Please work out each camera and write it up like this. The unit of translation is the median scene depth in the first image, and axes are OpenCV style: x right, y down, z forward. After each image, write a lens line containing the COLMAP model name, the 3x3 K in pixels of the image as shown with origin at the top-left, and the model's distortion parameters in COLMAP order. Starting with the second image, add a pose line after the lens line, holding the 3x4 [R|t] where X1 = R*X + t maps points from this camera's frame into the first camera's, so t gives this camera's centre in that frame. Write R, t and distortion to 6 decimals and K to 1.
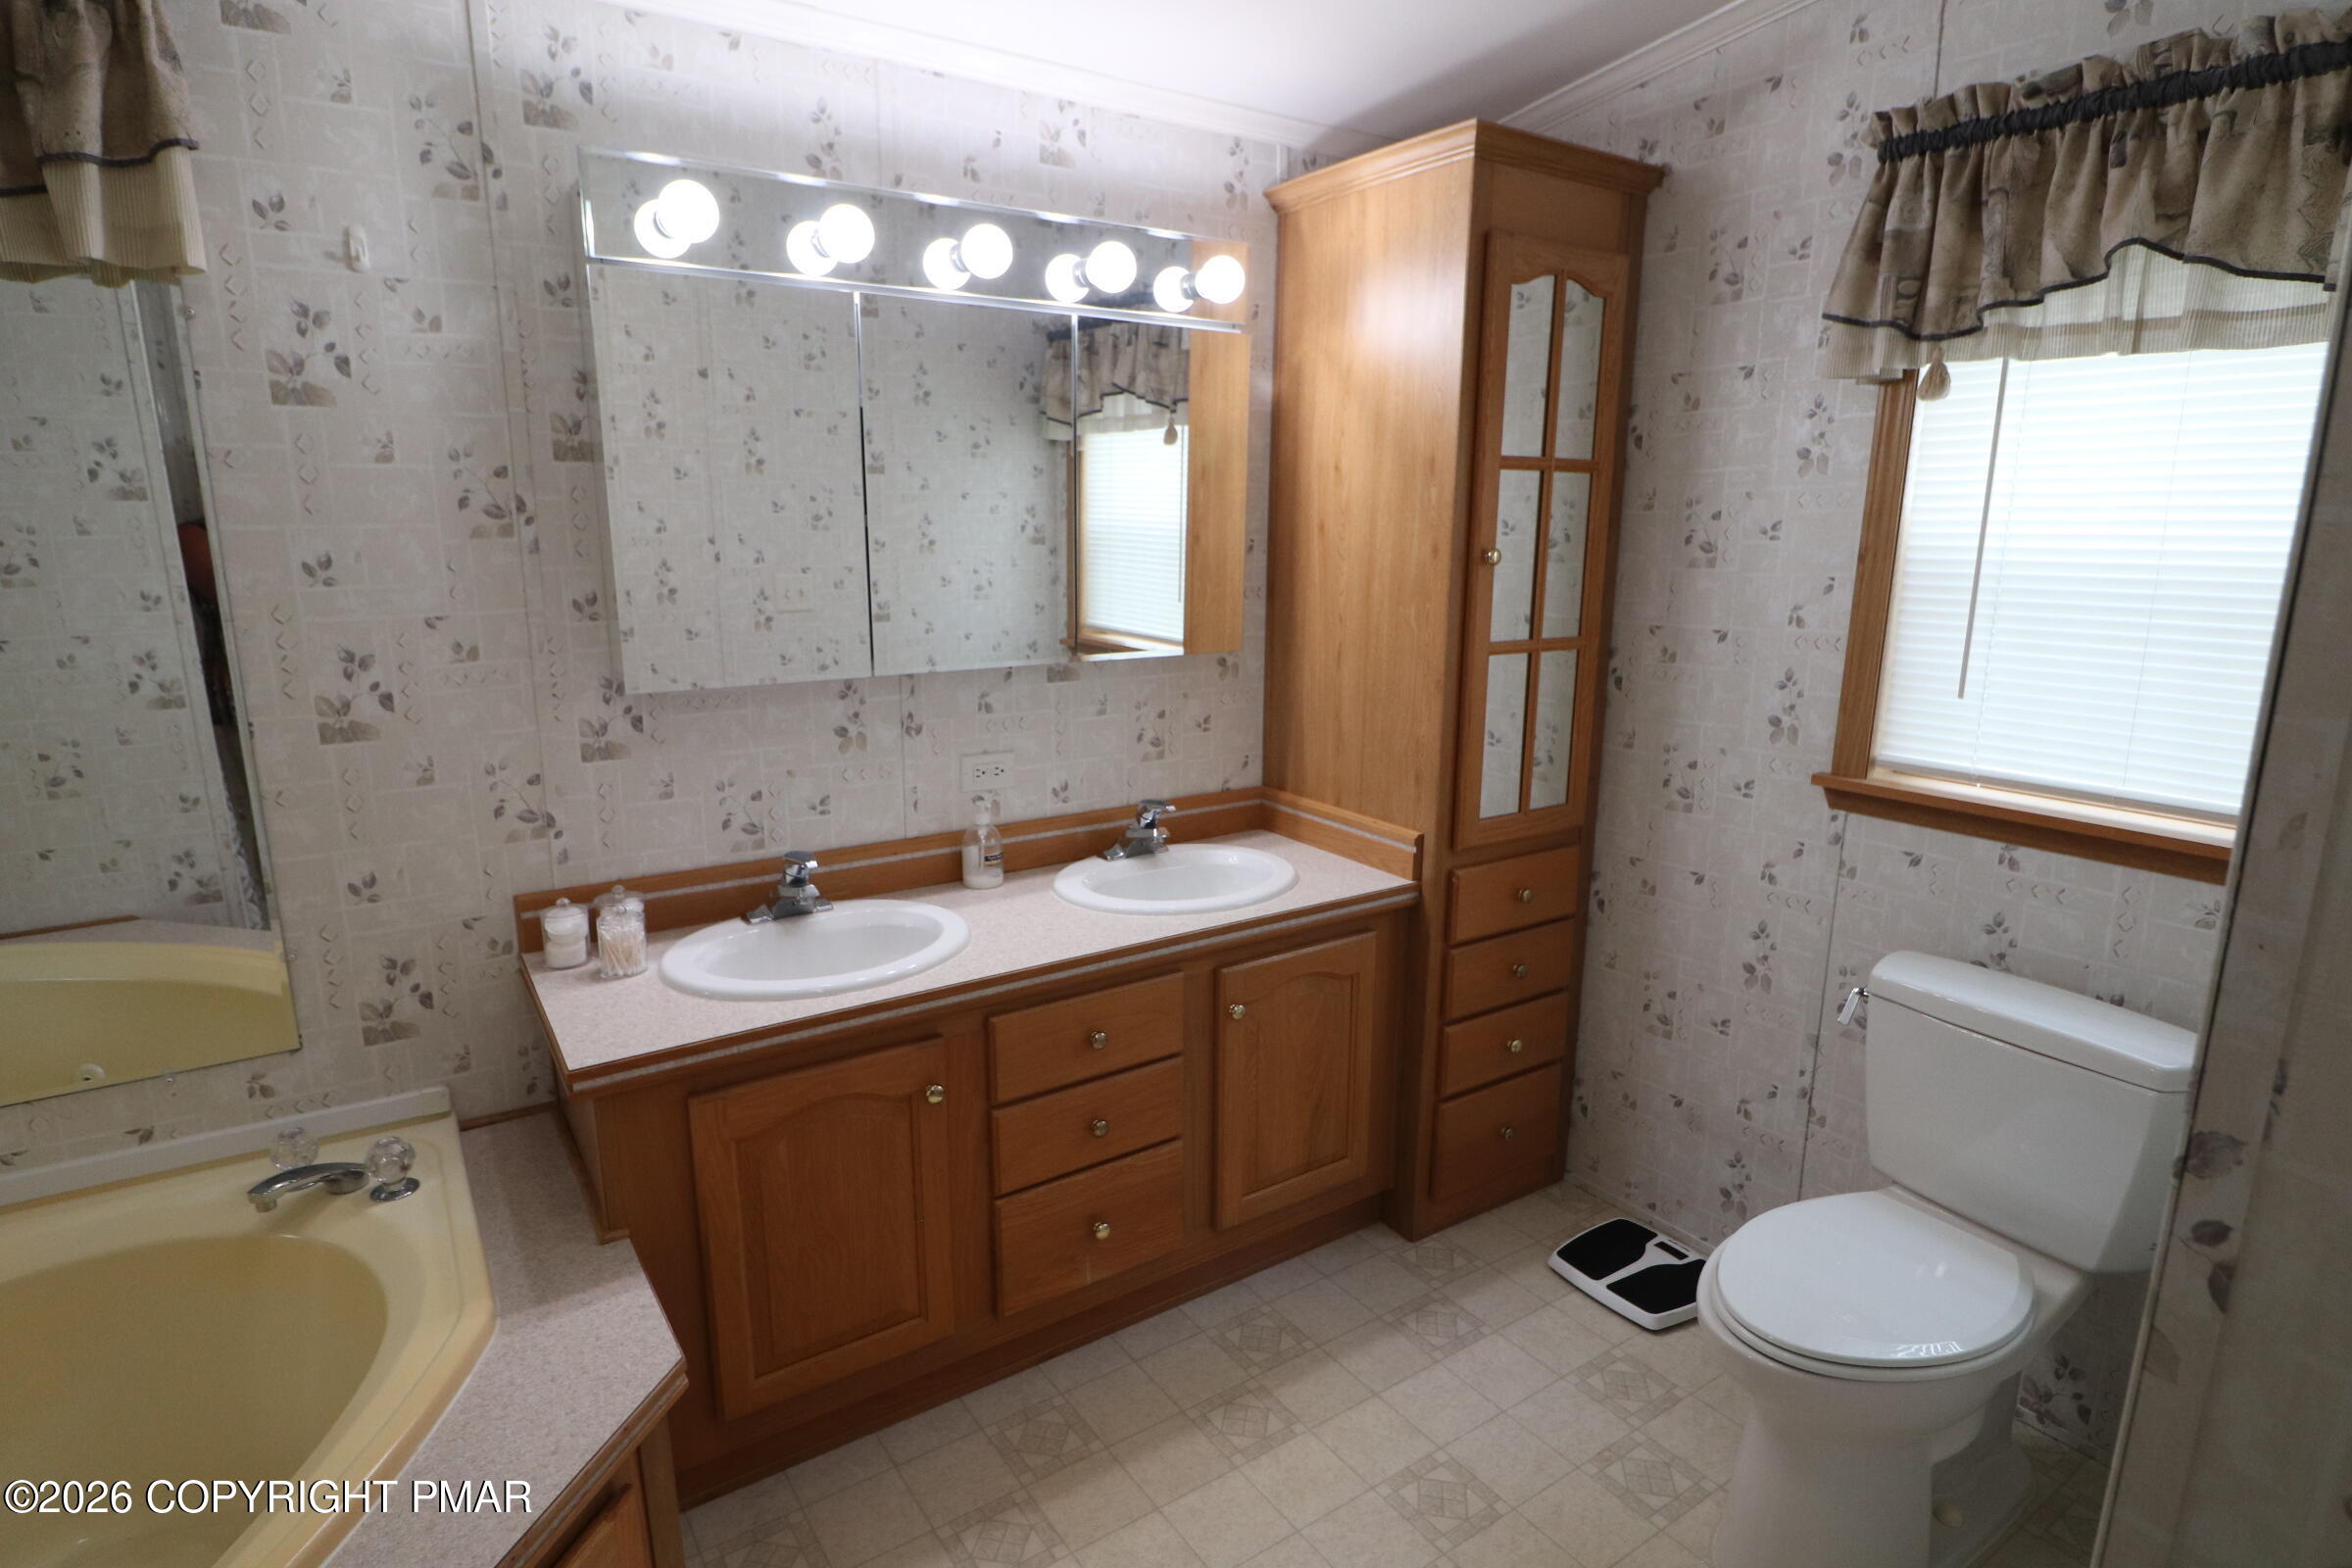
lens RADIAL K [[1205.8, 0, 1154.7], [0, 1205.8, 781.5], [0, 0, 1]] dist [-0.002198, -0.010006]
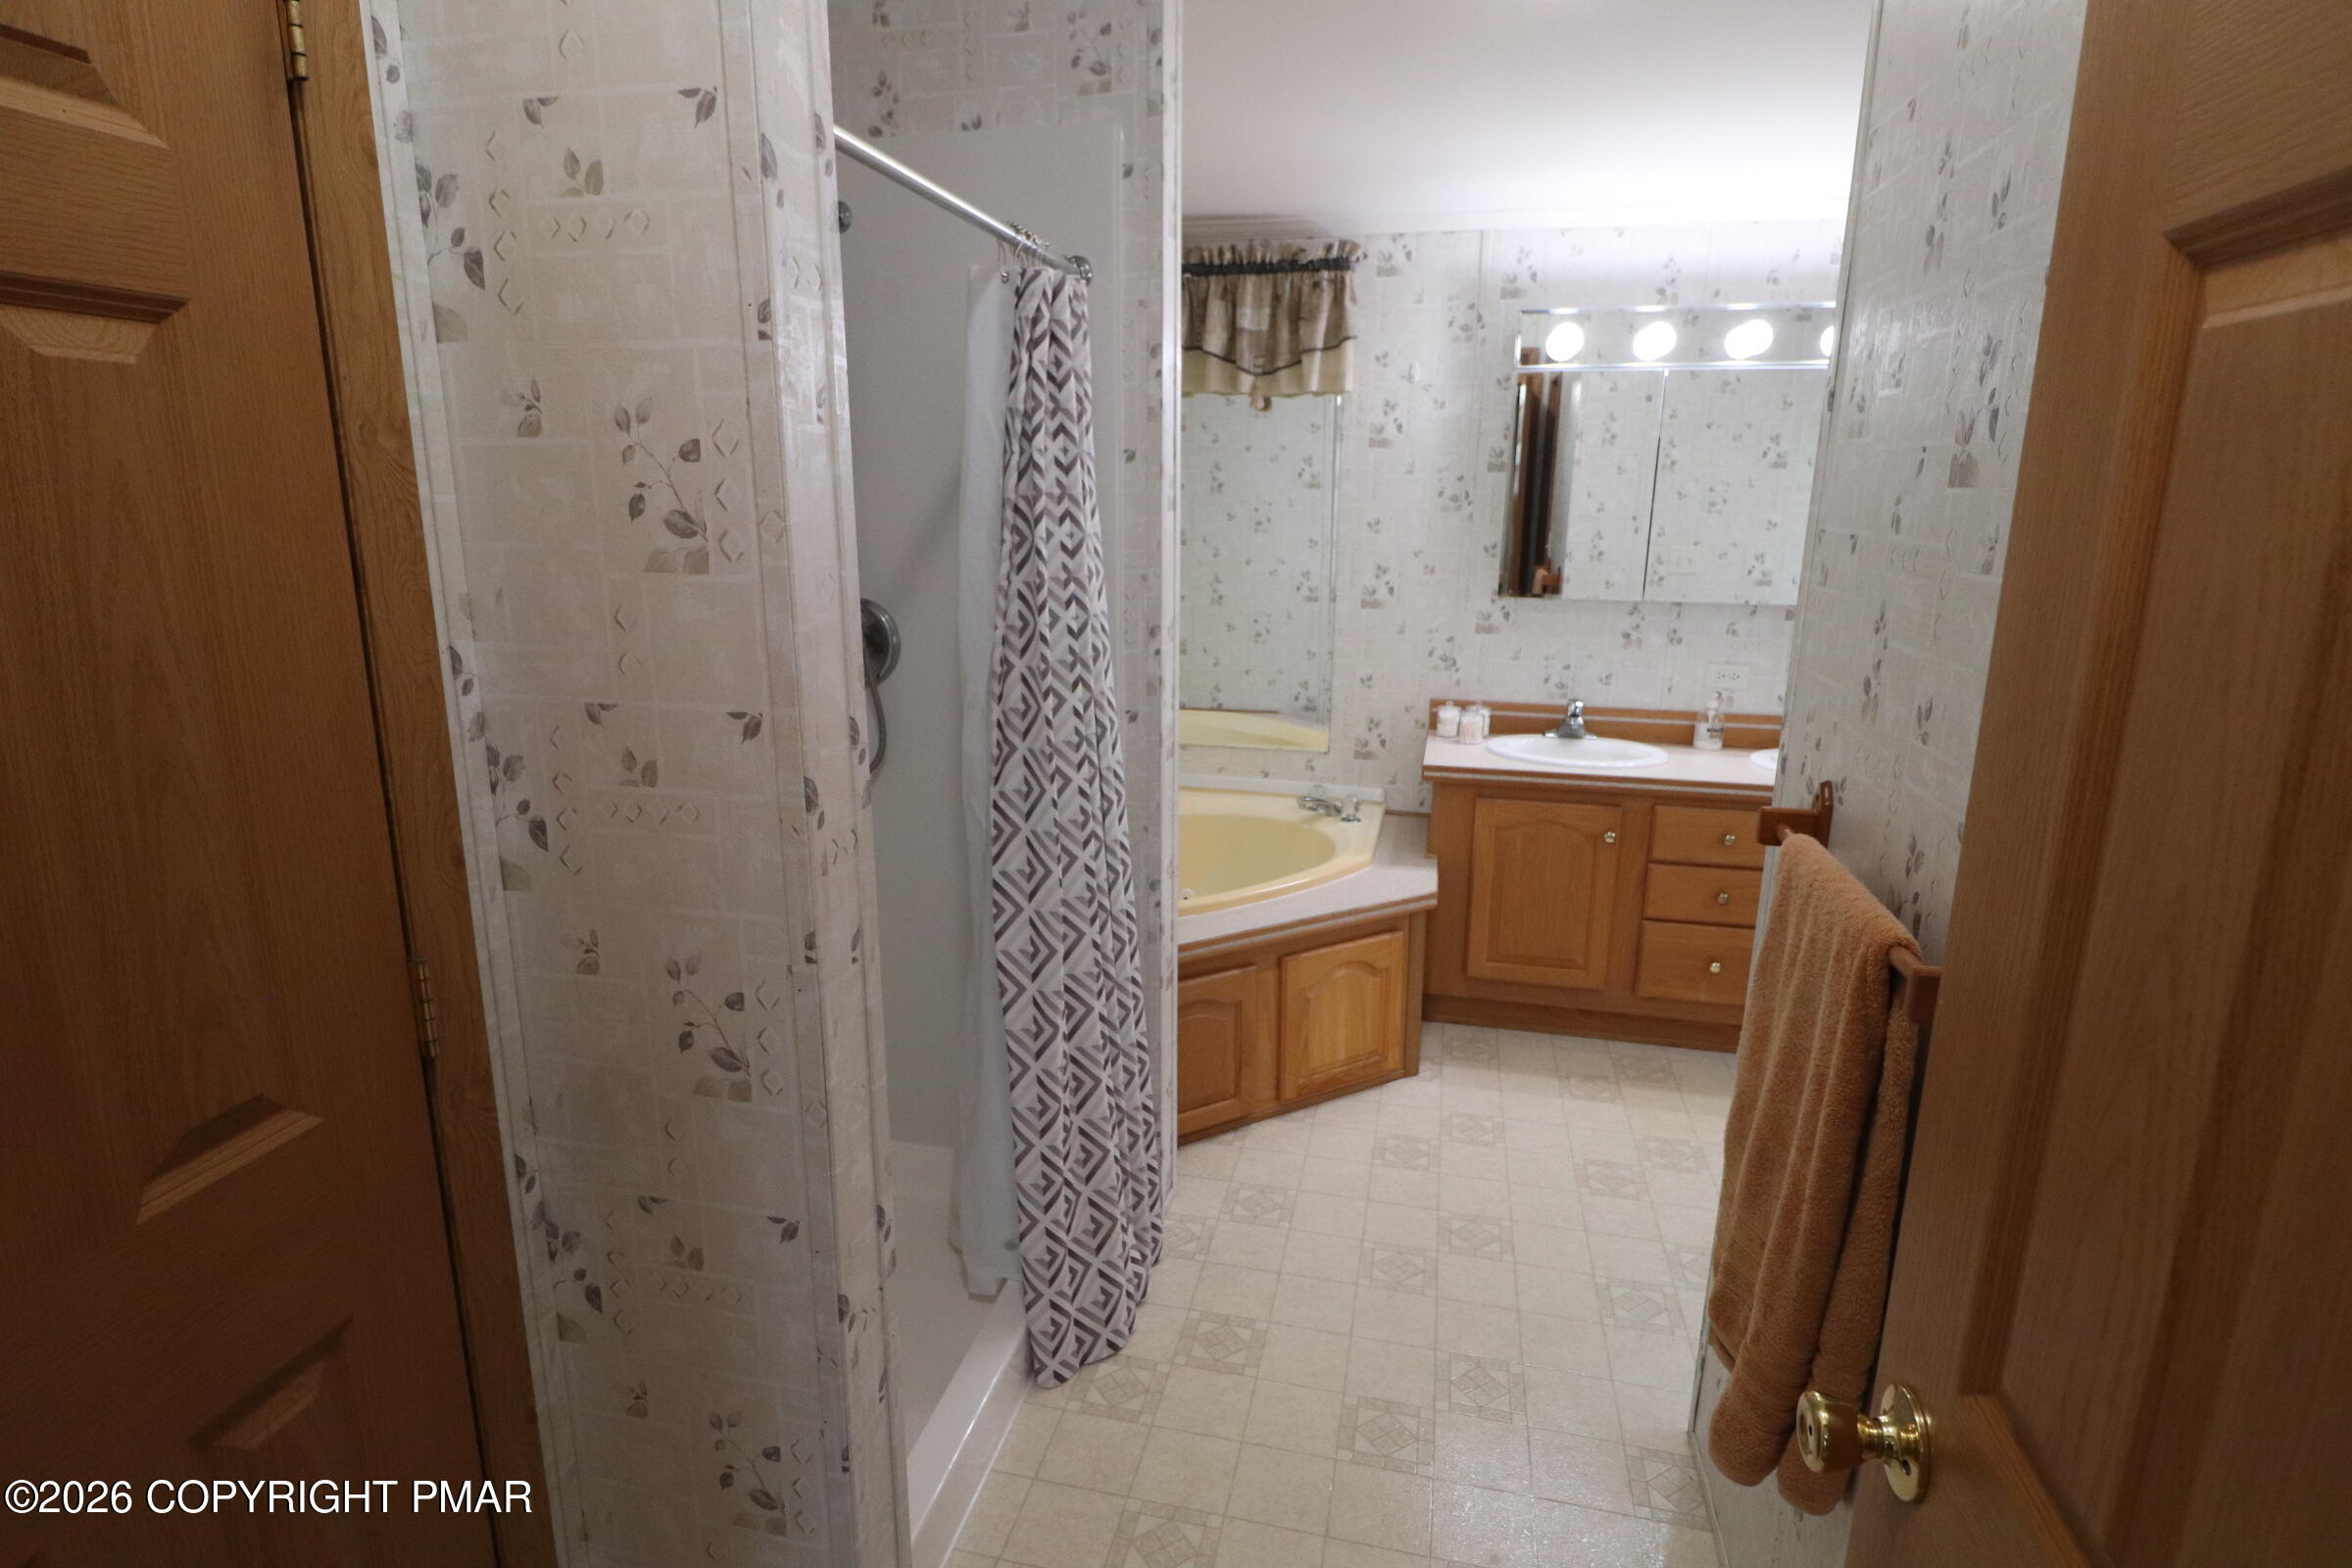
lens RADIAL K [[1205.8, 0, 1168.2], [0, 1205.8, 776.4], [0, 0, 1]] dist [-0.002198, -0.010006]
pose [[0.682226, 0.172449, -0.710513, 0.568862], [-0.164212, 0.983099, 0.080934, 0.129475], [0.712462, 0.061460, 0.699014, -0.633889]]
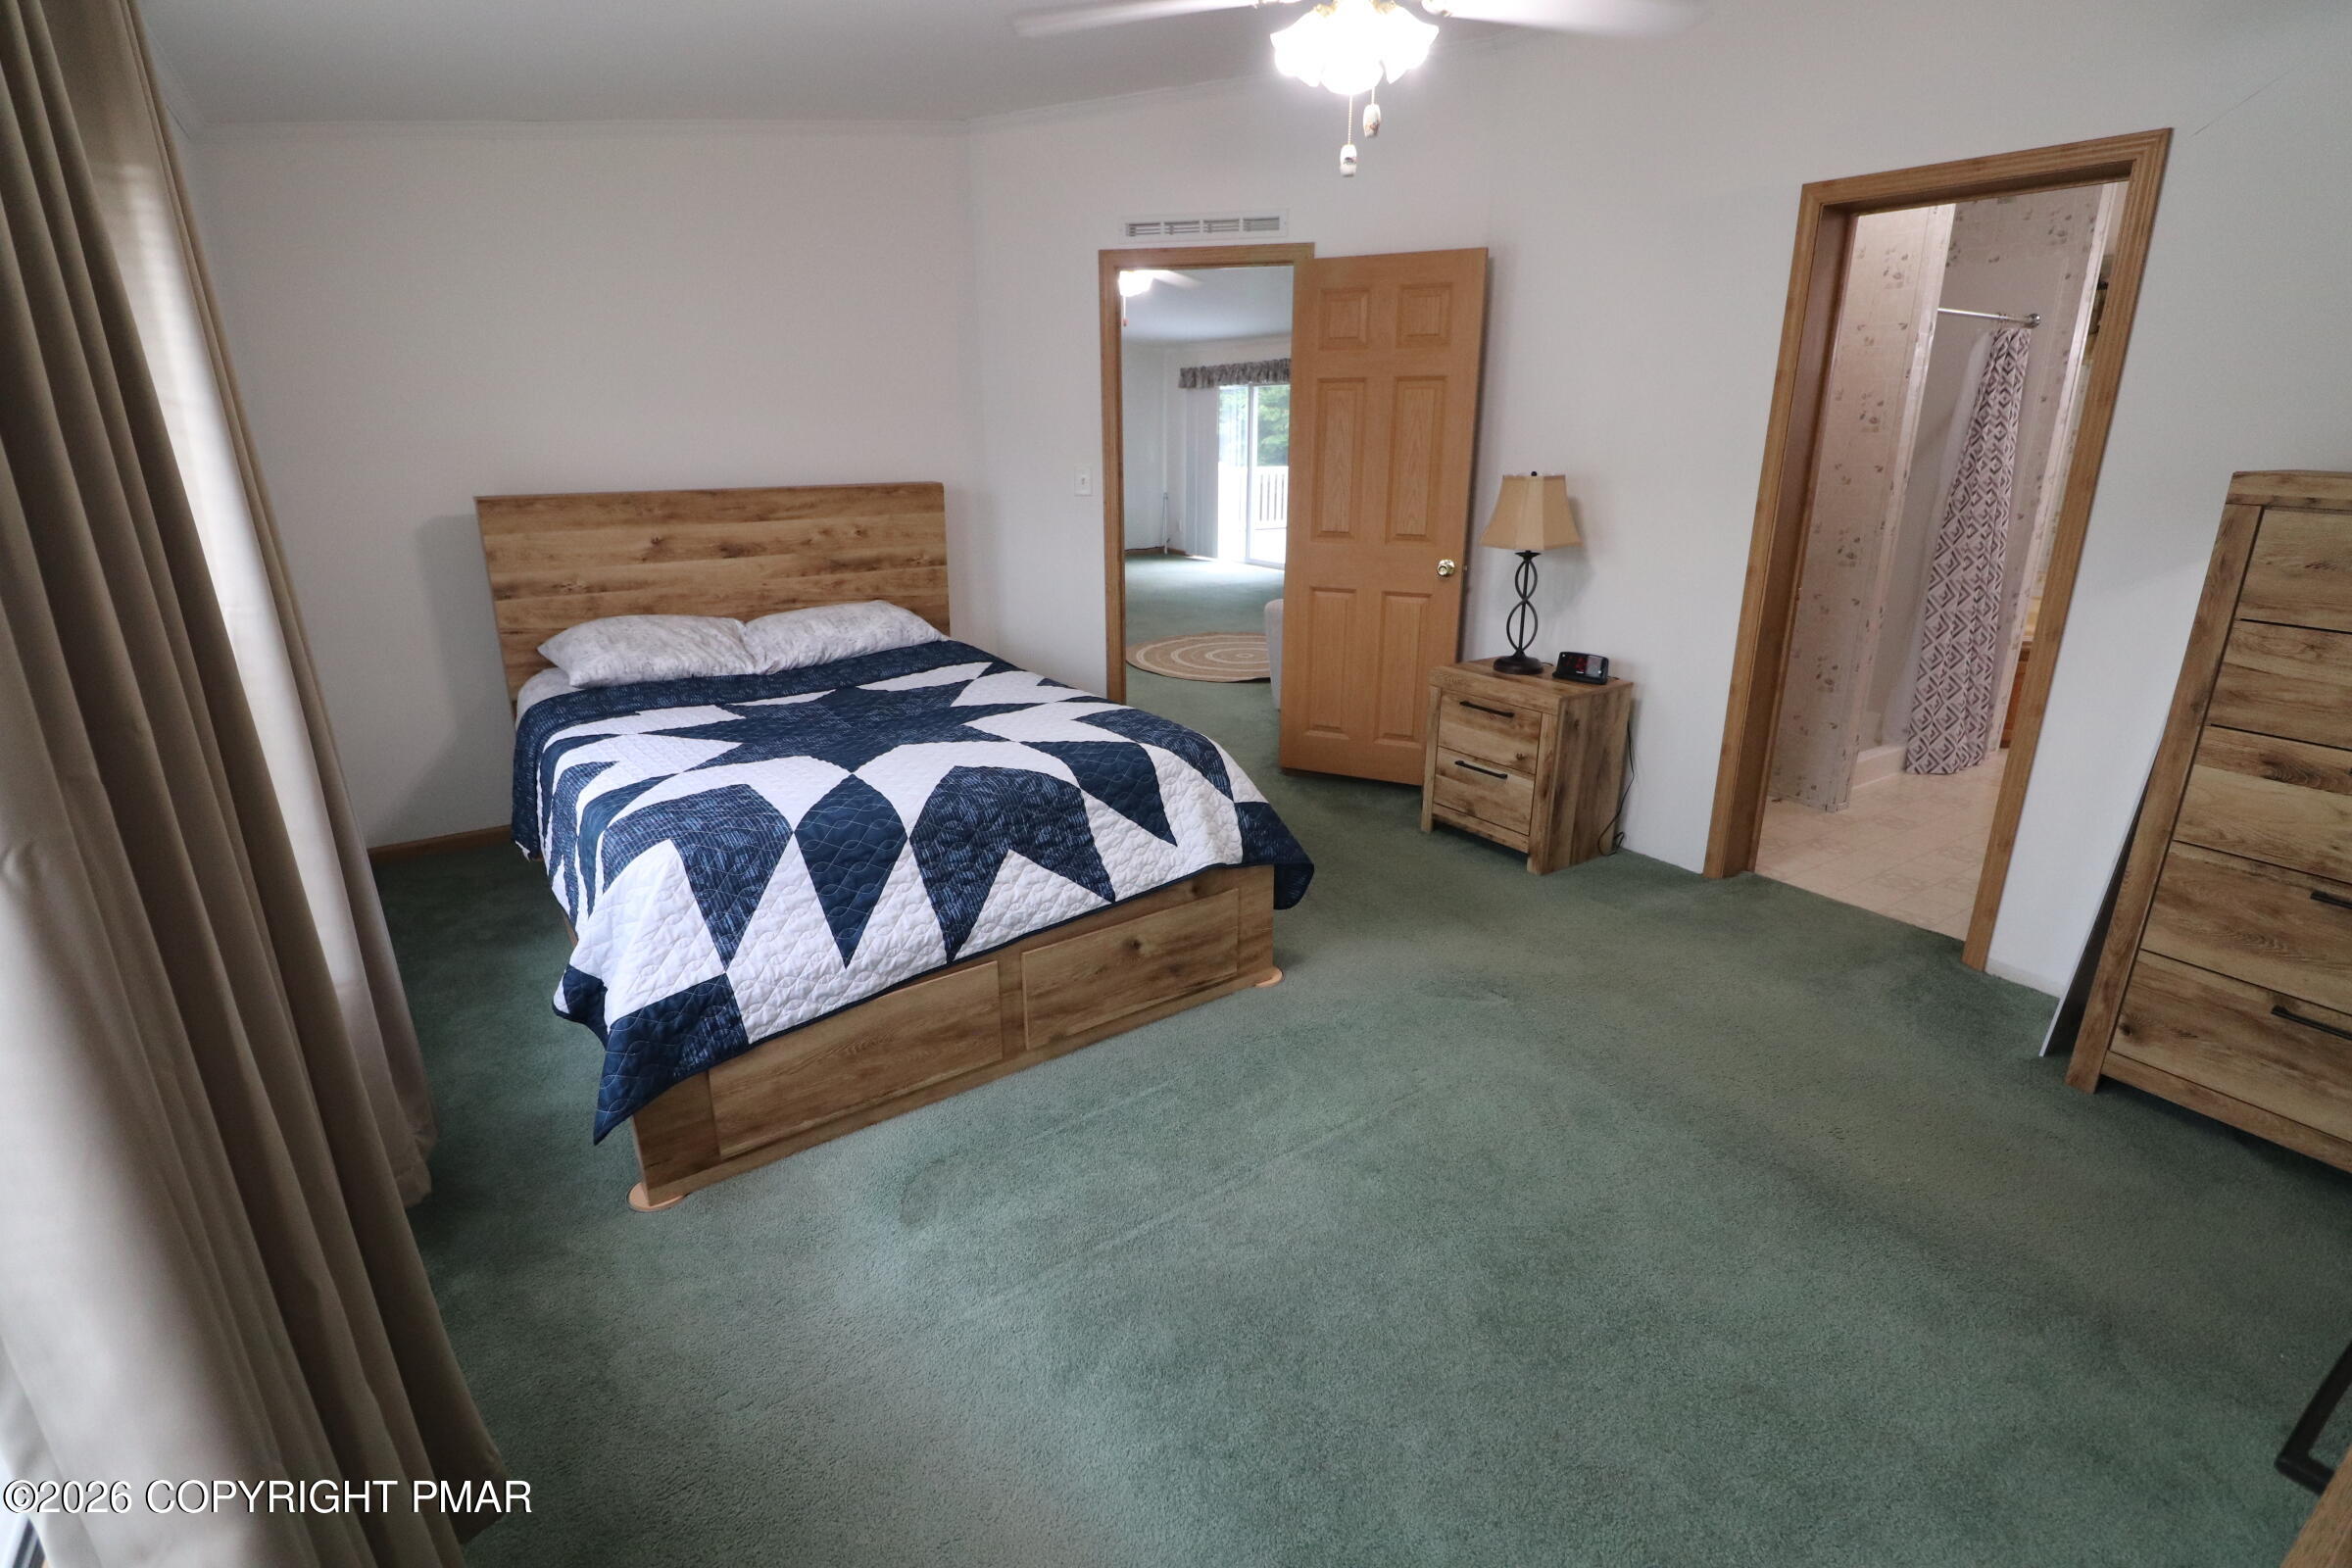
lens RADIAL K [[1086.6, 0, 1181.0], [0, 1086.6, 773.3], [0, 0, 1]] dist [-0.004278, -0.011633]
pose [[-0.022344, 0.301151, -0.953315, 3.237678], [-0.210331, 0.930795, 0.298967, 0.543053], [0.977375, 0.207192, 0.042543, -2.291686]]
